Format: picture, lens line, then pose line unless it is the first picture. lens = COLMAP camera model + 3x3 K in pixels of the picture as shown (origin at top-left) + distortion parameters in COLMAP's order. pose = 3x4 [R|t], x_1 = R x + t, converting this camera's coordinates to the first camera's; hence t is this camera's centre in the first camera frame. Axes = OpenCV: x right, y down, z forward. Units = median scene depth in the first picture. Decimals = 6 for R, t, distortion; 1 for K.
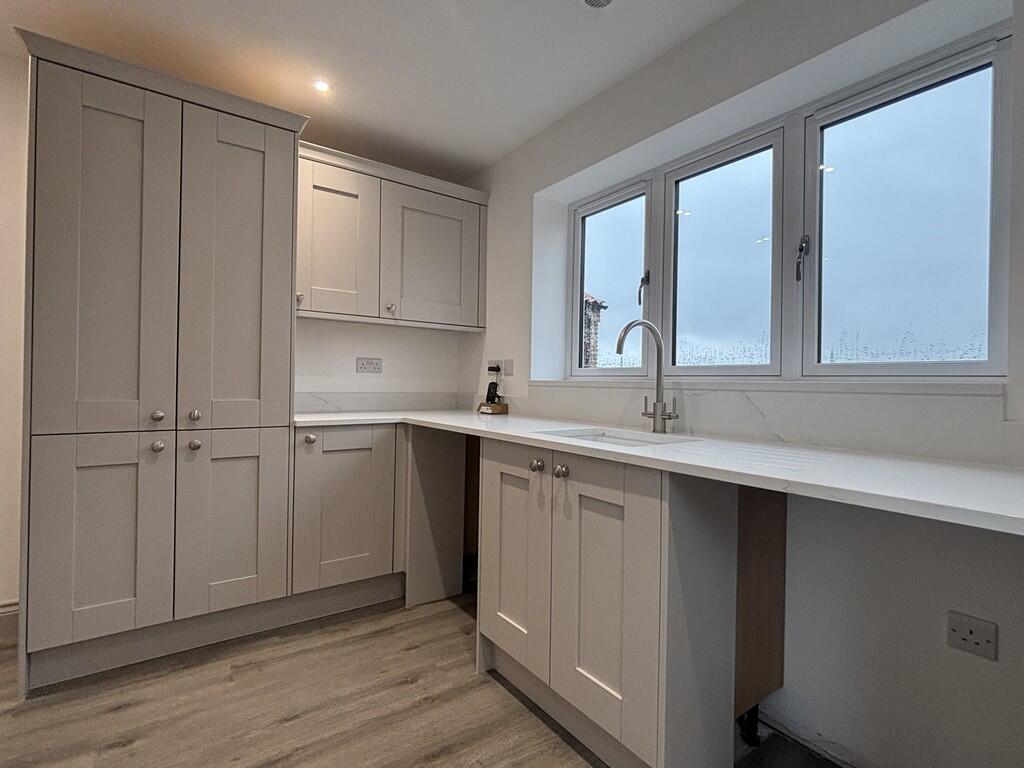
lens RADIAL K [[499.9, 0, 500.8], [0, 499.9, 363.2], [0, 0, 1]] dist [0.002967, 0.000349]
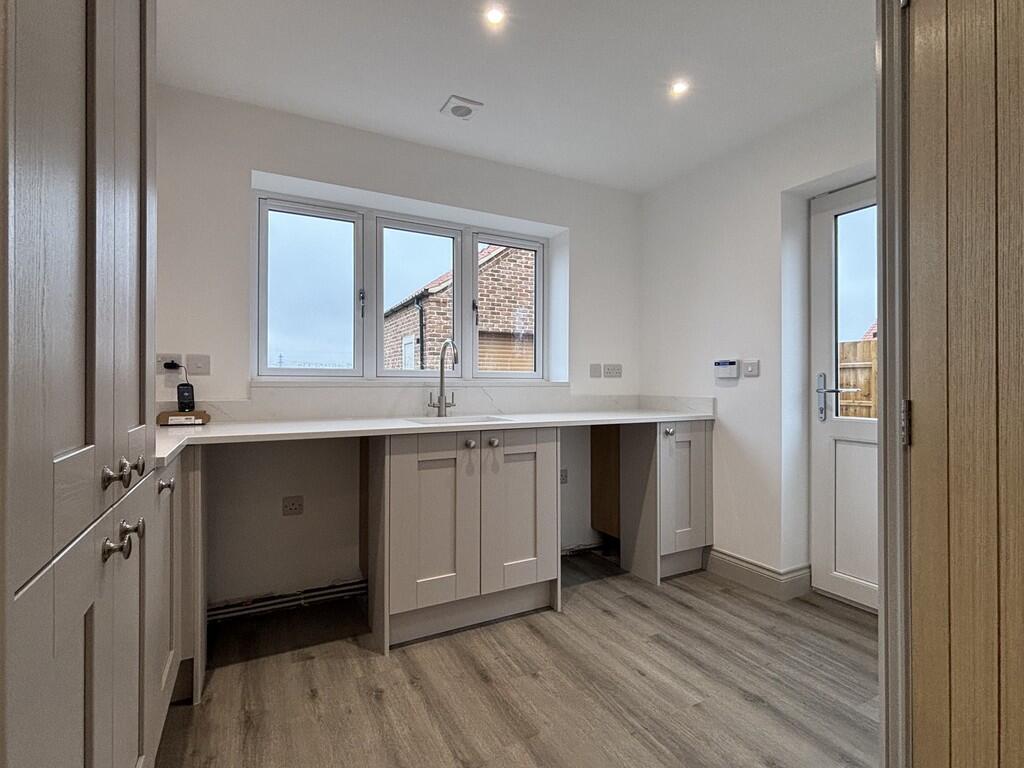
lens RADIAL K [[492.2, 0, 513.3], [0, 492.2, 380.8], [0, 0, 1]] dist [-0.002112, -0.000345]
pose [[0.118657, -0.004092, 0.992927, -1.066936], [-0.033950, 0.999390, 0.008176, 0.016288], [-0.992355, -0.034681, 0.118445, 0.635842]]
